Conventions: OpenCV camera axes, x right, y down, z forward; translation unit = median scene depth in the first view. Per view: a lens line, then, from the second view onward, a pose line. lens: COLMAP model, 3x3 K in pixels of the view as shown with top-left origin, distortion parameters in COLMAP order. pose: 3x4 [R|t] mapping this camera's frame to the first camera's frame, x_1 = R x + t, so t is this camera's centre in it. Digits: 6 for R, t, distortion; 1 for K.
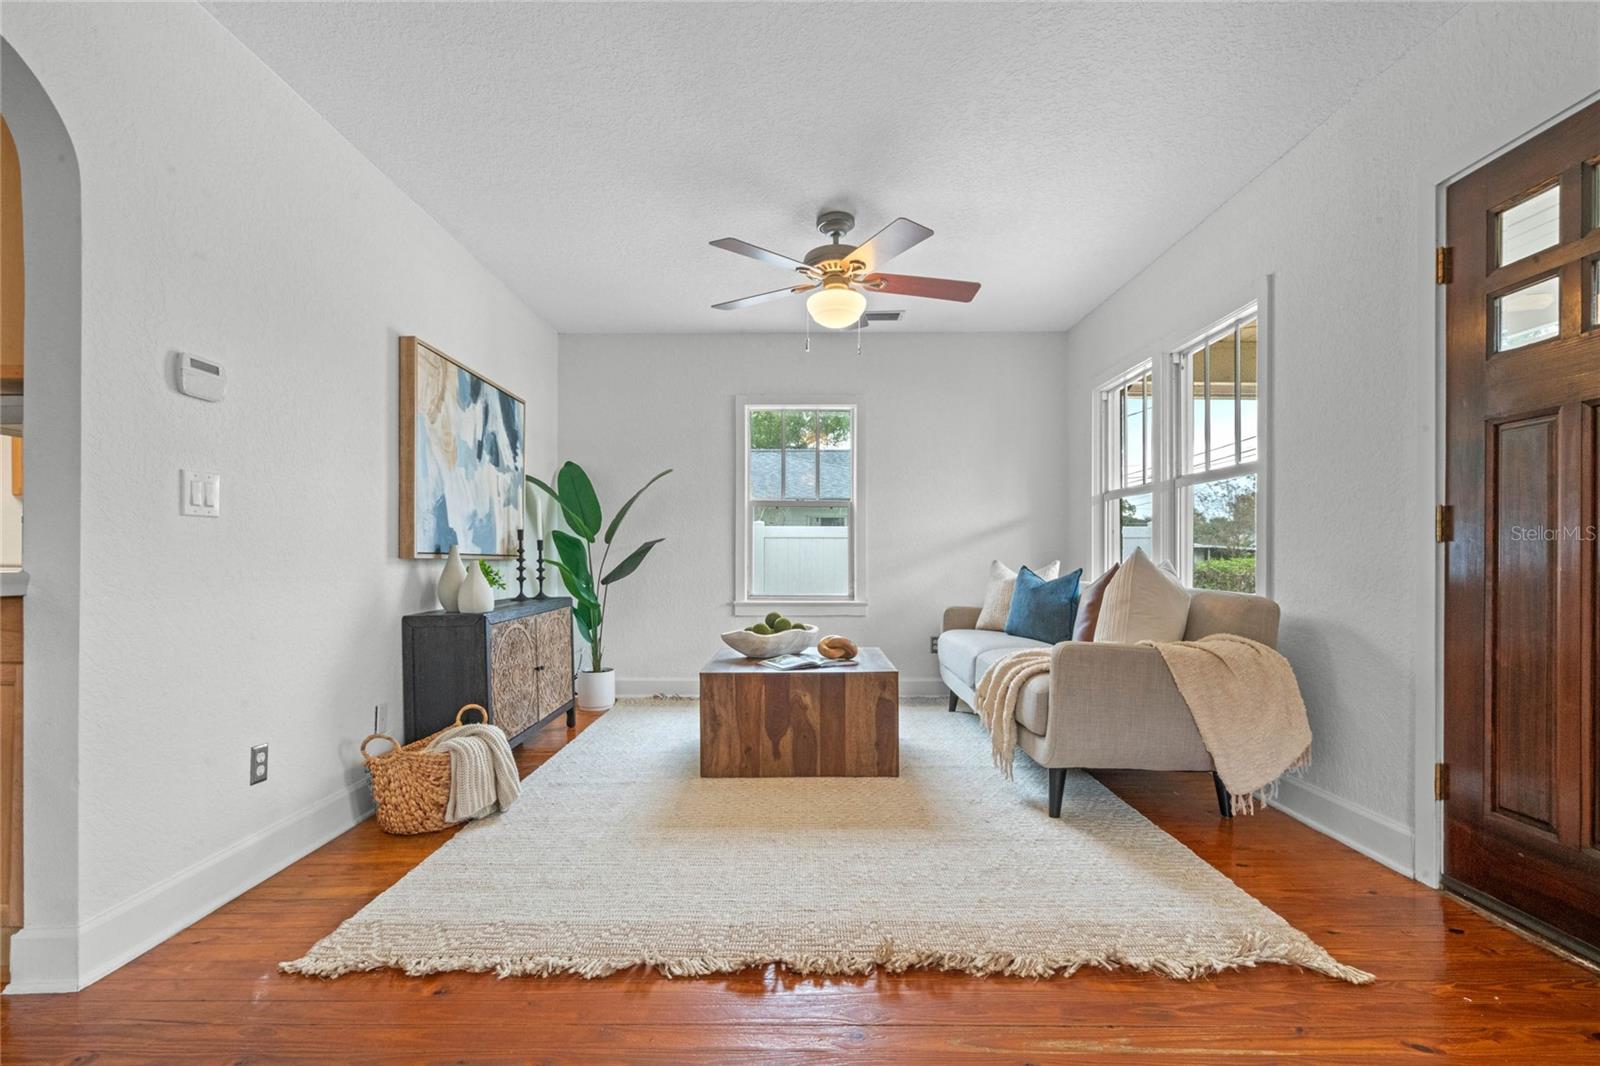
lens RADIAL K [[729.3, 0, 795.3], [0, 729.3, 559.2], [0, 0, 1]] dist [-0.002528, 0.000663]
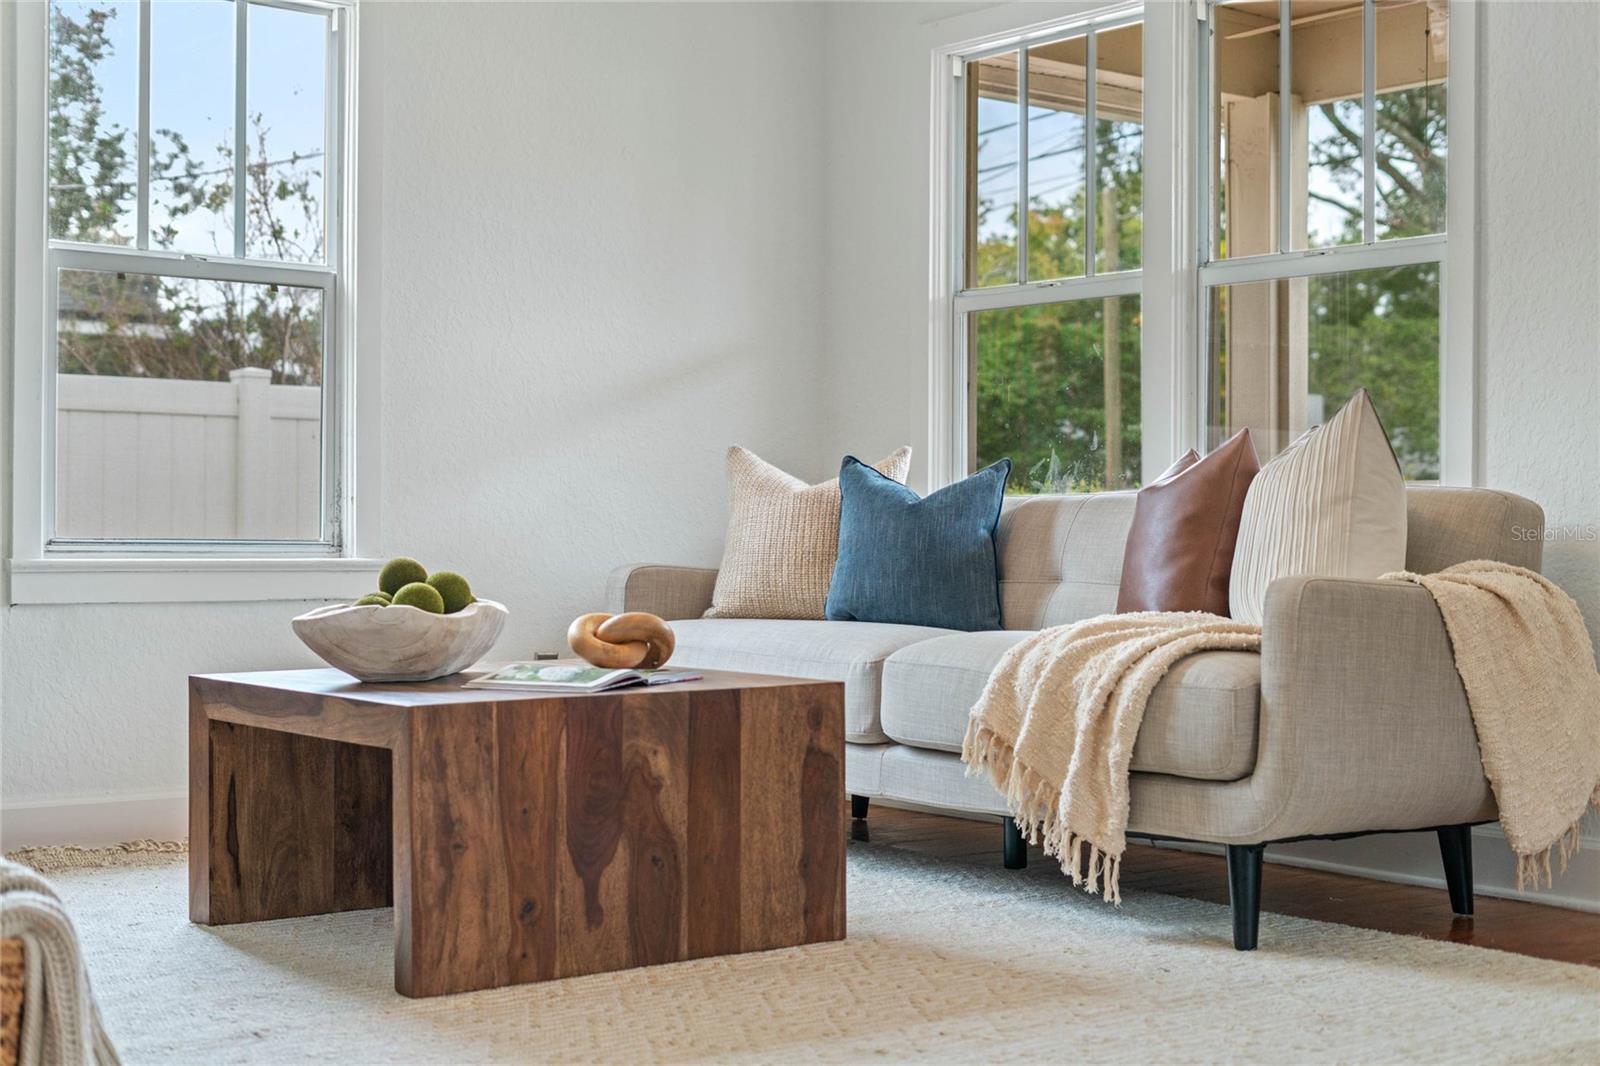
lens RADIAL K [[2275.3, 0, 807.0], [0, 2275.3, 528.2], [0, 0, 1]] dist [0.000922, 0.000000]
pose [[0.790387, 0.005160, 0.612586, -0.659565], [-0.005724, 0.999983, -0.001038, 0.069322], [-0.612581, -0.002686, 0.790404, 0.003398]]
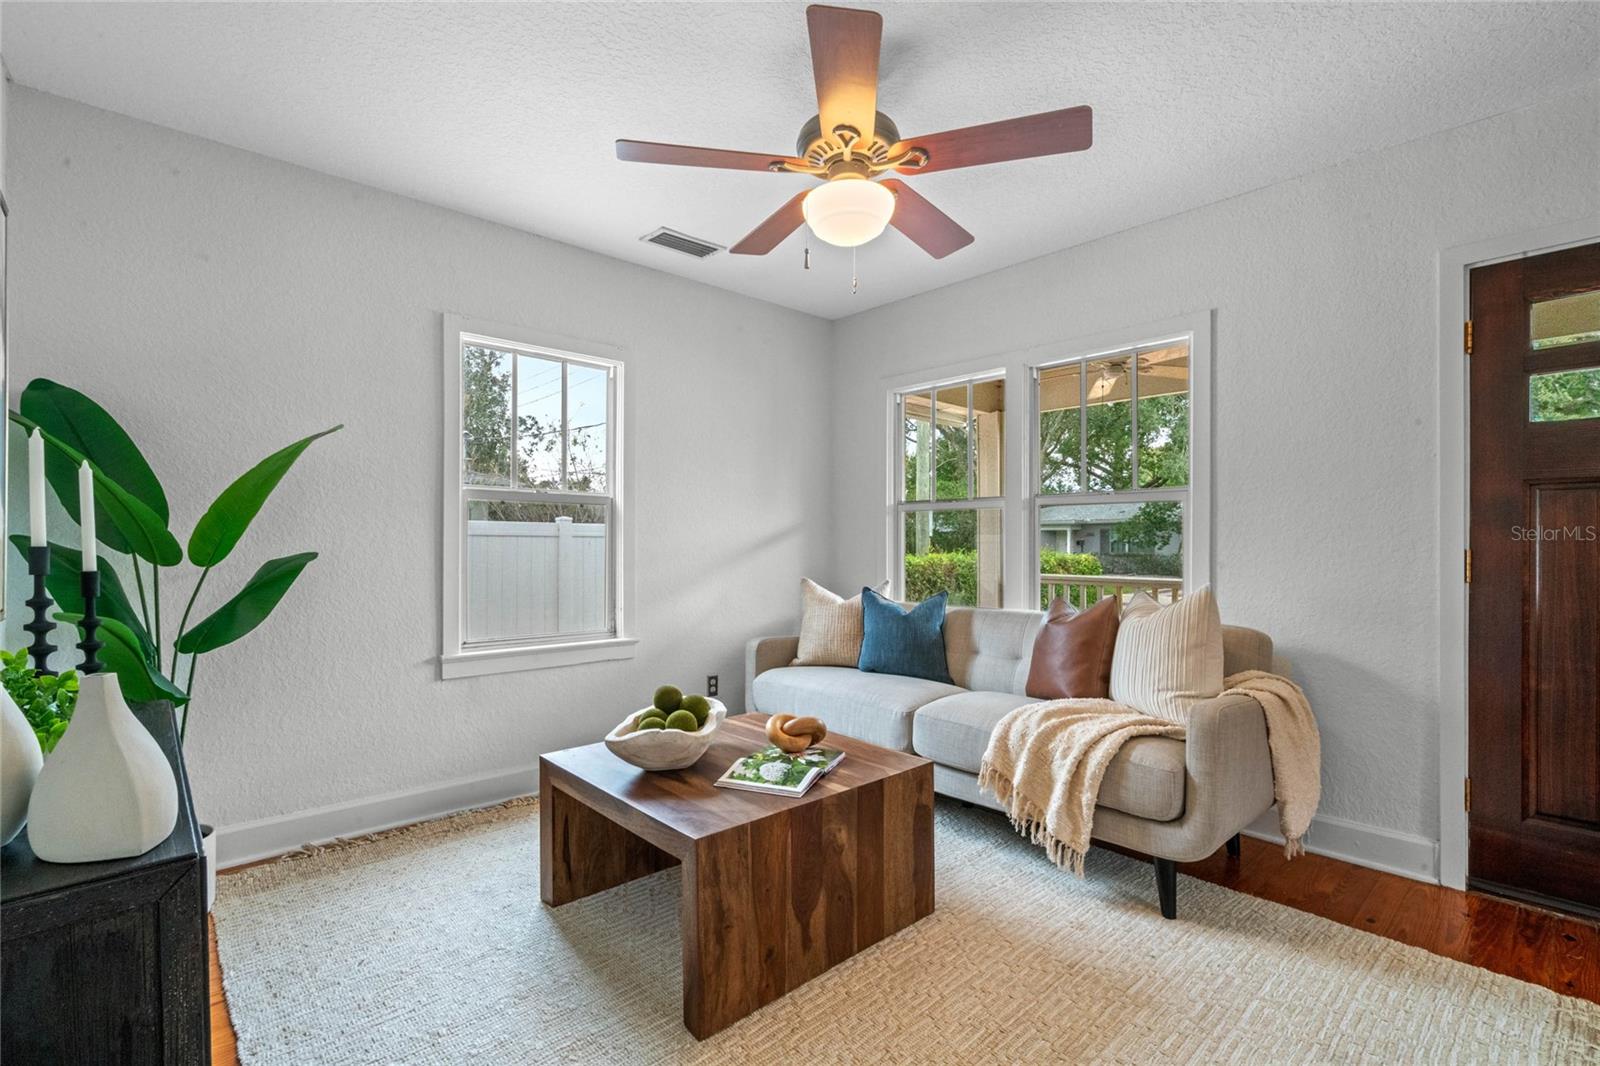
lens RADIAL K [[729.3, 0, 799.2], [0, 729.3, 548.3], [0, 0, 1]] dist [-0.002528, 0.000663]
pose [[0.740344, -0.000093, 0.672228, -0.423820], [-0.002595, 0.999992, 0.002996, -0.051436], [-0.672223, -0.003962, 0.740338, 0.571395]]
